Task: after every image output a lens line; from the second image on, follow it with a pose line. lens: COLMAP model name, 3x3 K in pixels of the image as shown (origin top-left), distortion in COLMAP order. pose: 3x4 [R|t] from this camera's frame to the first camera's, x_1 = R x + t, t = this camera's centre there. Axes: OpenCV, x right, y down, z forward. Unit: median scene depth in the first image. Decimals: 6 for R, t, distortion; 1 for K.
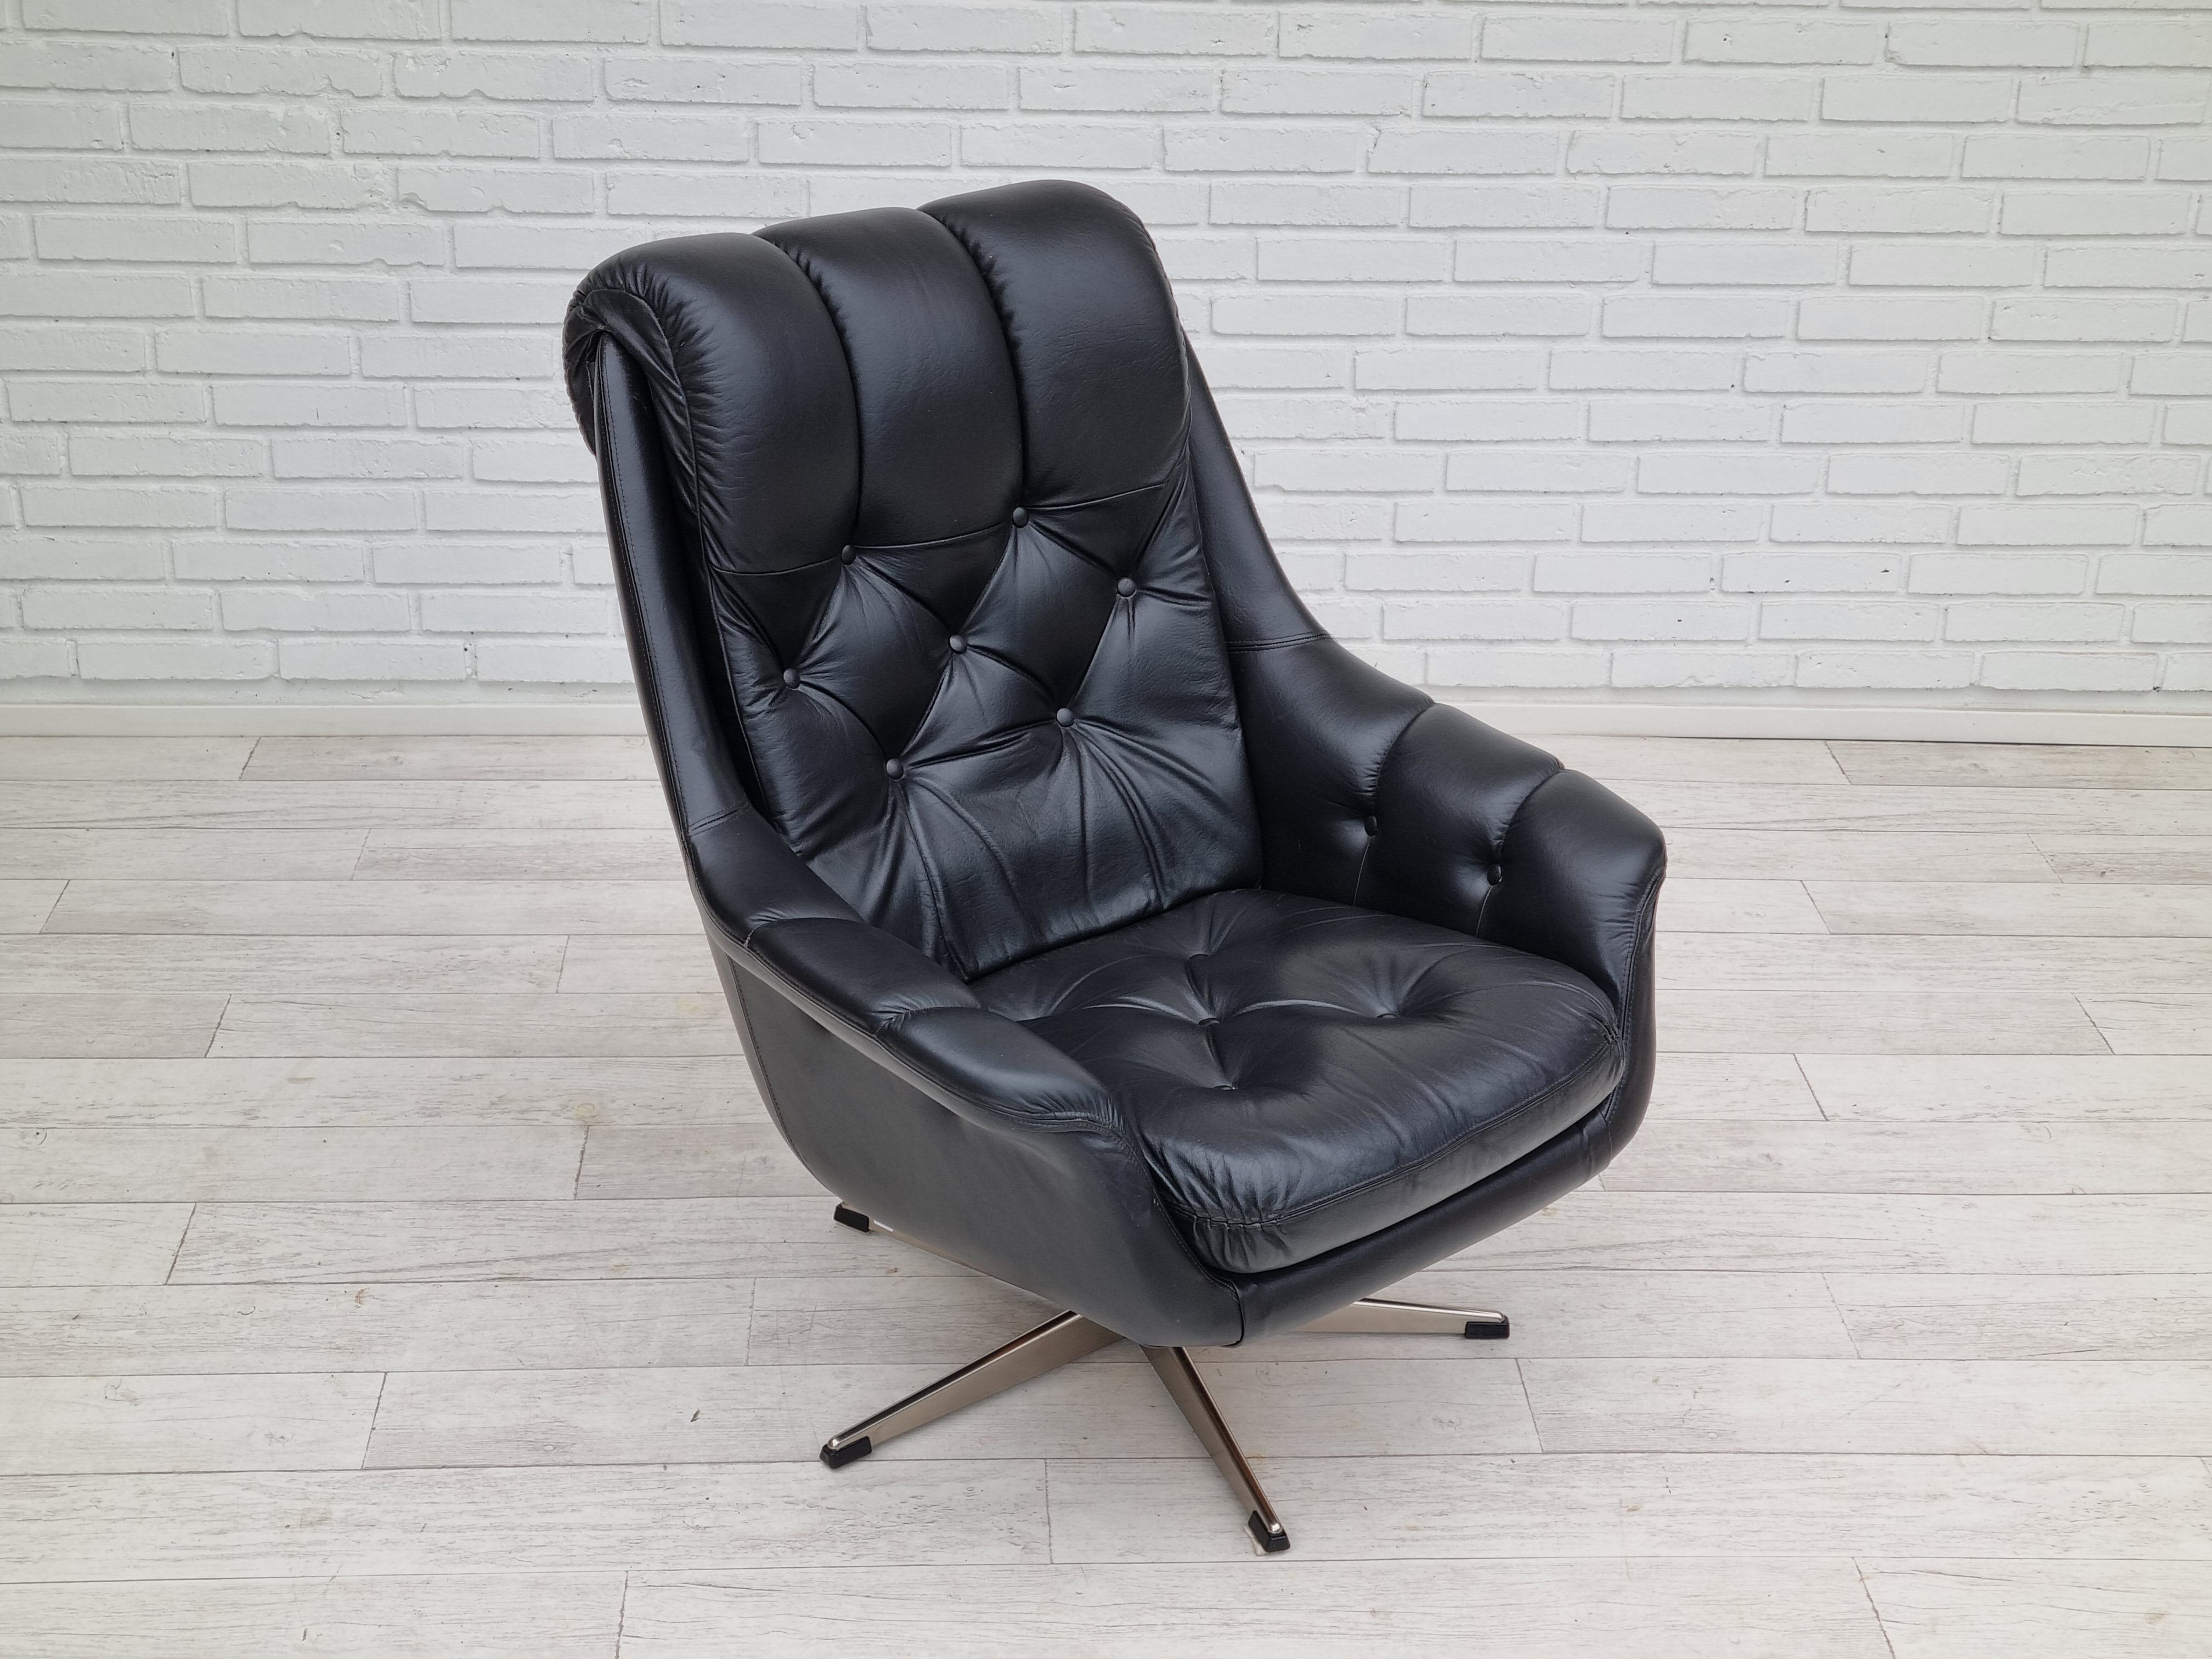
lens RADIAL K [[3360.2, 0, 1125.3], [0, 3360.2, 843.6], [0, 0, 1]] dist [0.049558, 0.000000]
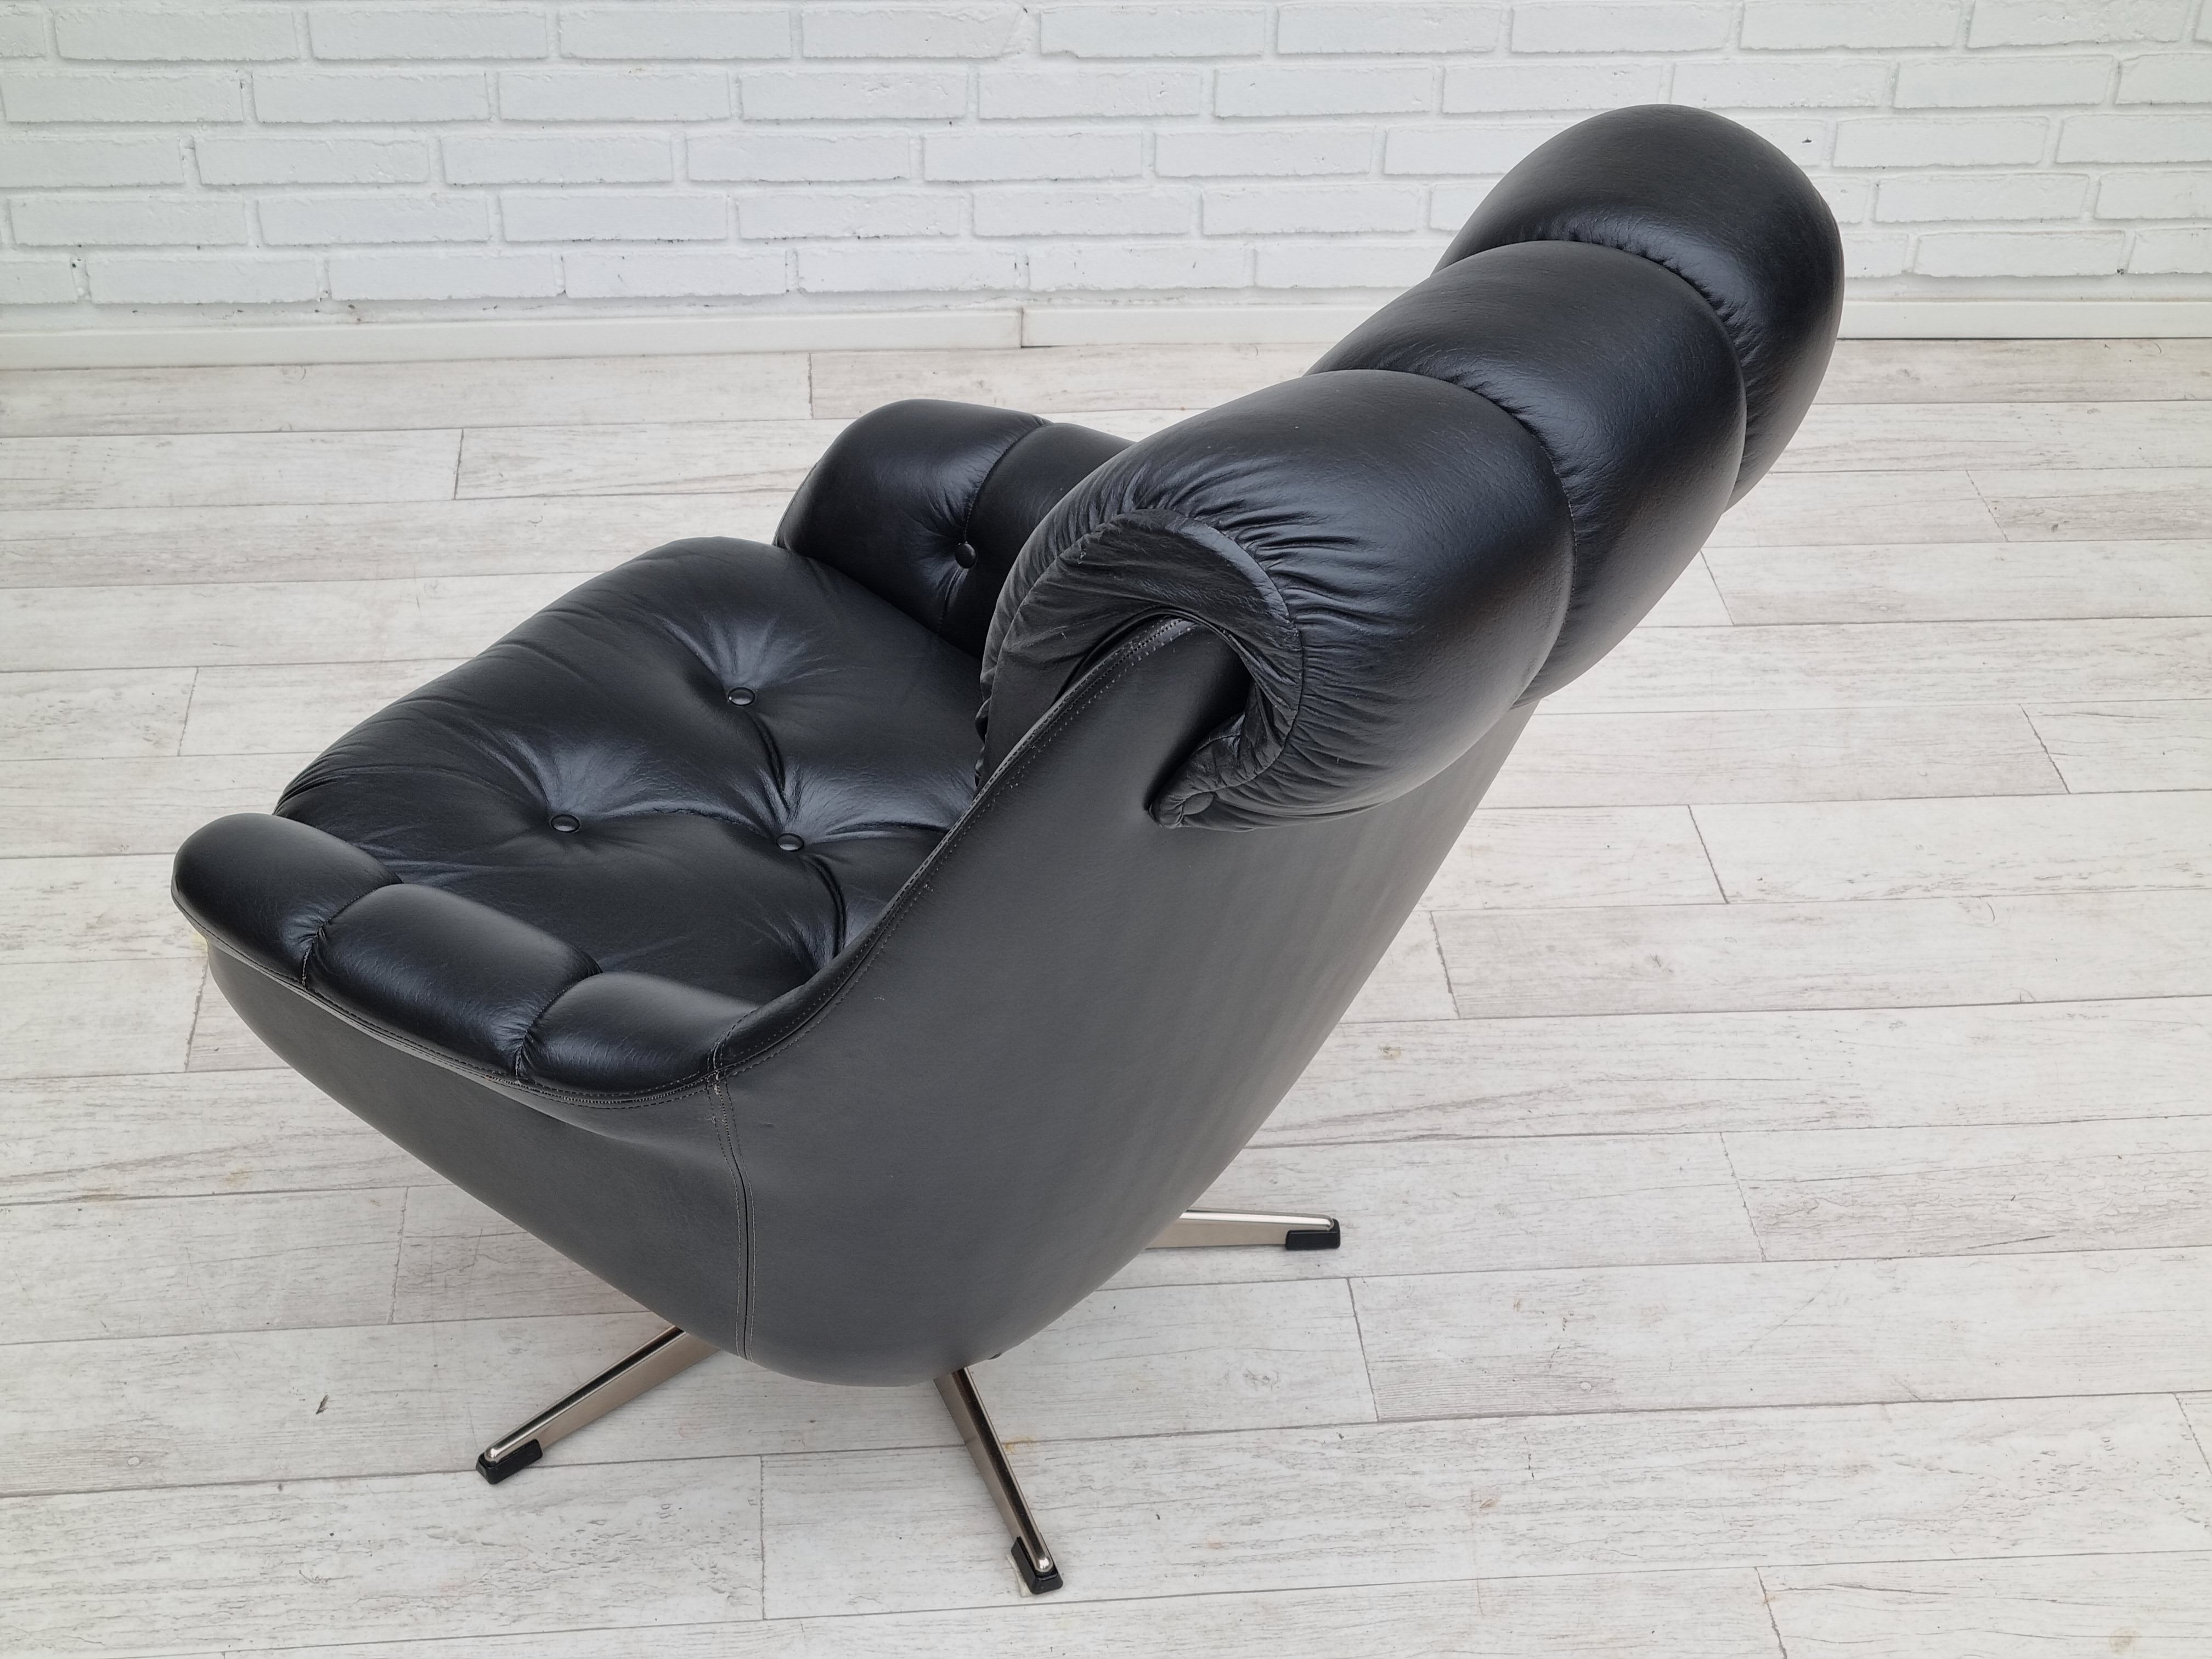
lens RADIAL K [[3360.2, 0, 1139.0], [0, 3360.2, 828.8], [0, 0, 1]] dist [0.049558, 0.000000]
pose [[0.999024, -0.021223, 0.038731, 0.028096], [0.013001, 0.979433, 0.201350, -0.091248], [-0.042207, -0.200650, 0.978753, 0.175278]]
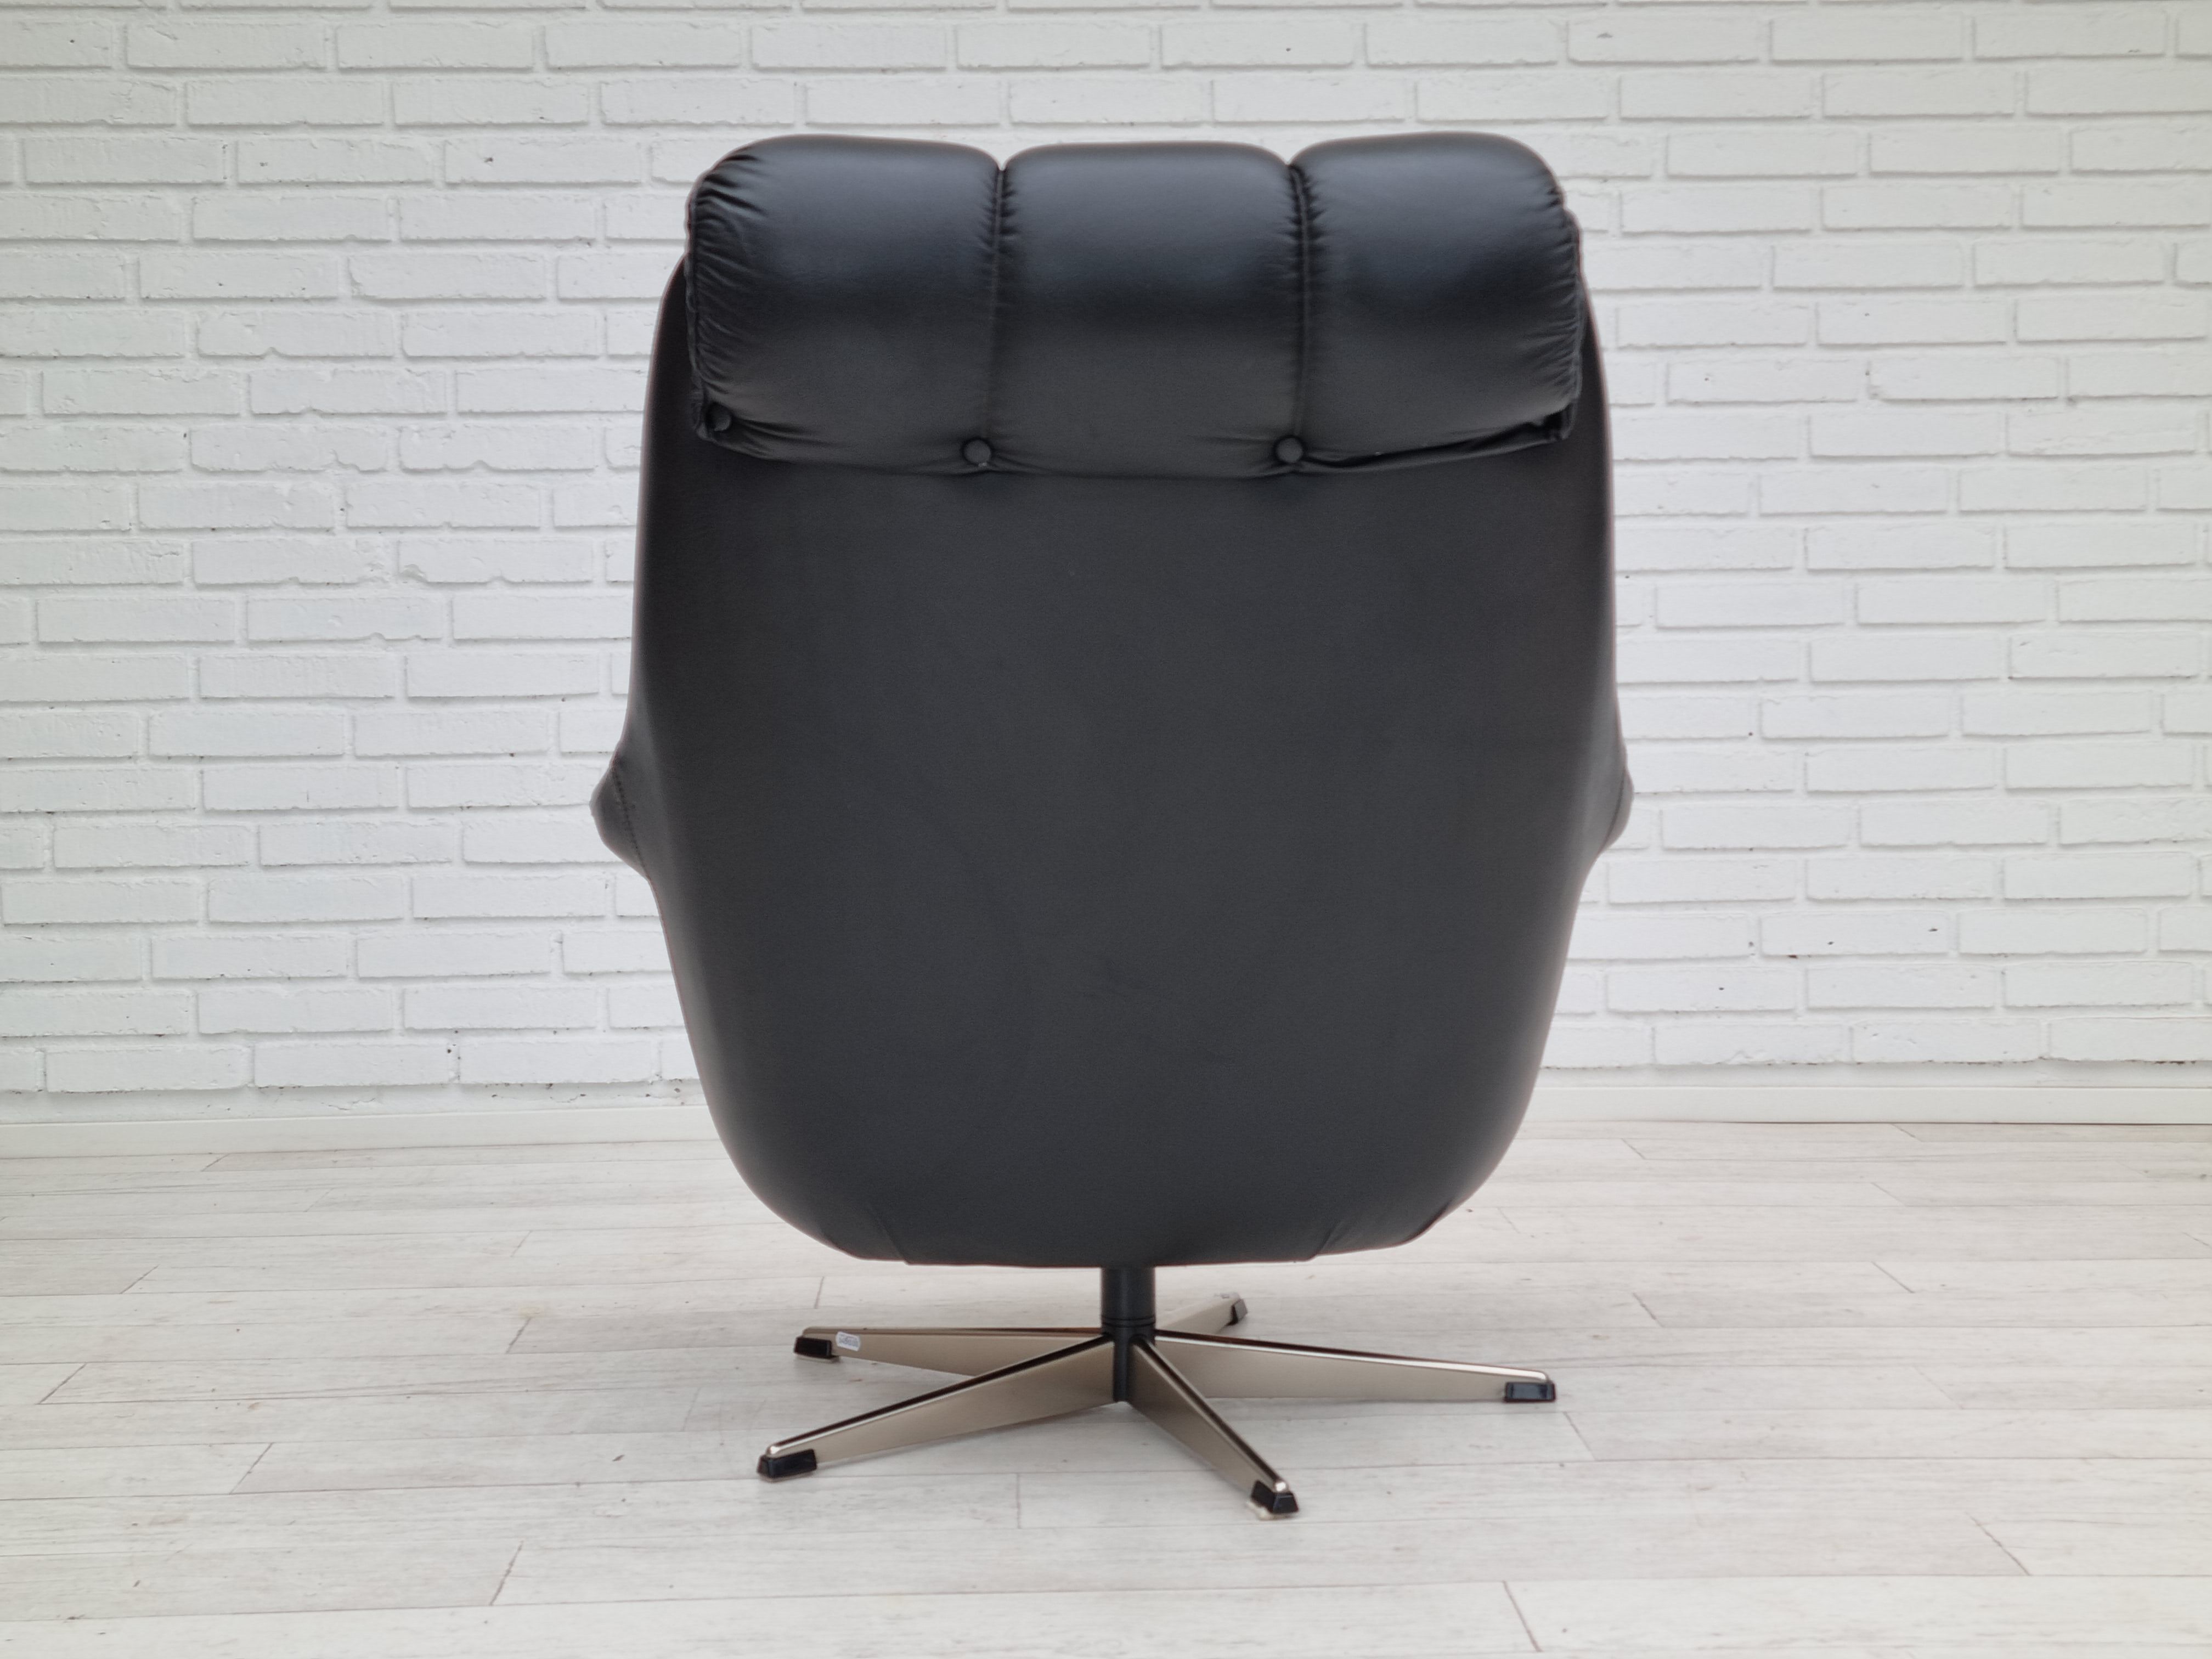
lens RADIAL K [[3360.2, 0, 1111.6], [0, 3360.2, 828.3], [0, 0, 1]] dist [0.049558, 0.000000]
pose [[0.998960, -0.036574, -0.027222, 0.021863], [0.024235, 0.931690, -0.362445, 0.251097], [0.038618, 0.361408, 0.931608, 0.099637]]
